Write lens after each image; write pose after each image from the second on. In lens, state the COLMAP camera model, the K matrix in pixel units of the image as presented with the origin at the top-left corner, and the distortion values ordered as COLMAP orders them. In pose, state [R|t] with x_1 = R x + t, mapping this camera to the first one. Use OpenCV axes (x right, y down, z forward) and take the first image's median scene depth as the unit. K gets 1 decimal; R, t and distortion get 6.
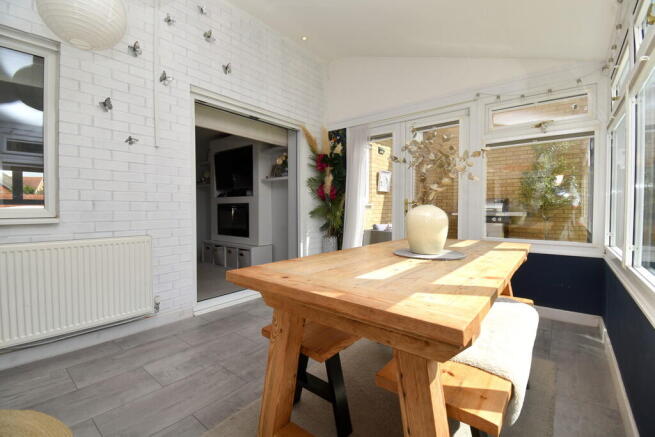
lens RADIAL K [[288.2, 0, 329.3], [0, 288.2, 215.5], [0, 0, 1]] dist [0.021928, -0.018772]
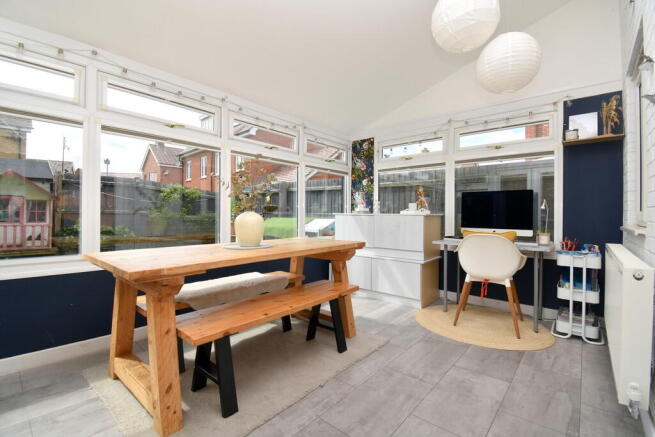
lens RADIAL K [[288.2, 0, 329.3], [0, 288.2, 215.5], [0, 0, 1]] dist [0.021928, -0.018772]
pose [[-0.999435, -0.009377, 0.032283, -0.077969], [-0.008520, 0.999611, 0.026574, -0.047288], [-0.032520, 0.026284, -0.999125, 1.926818]]
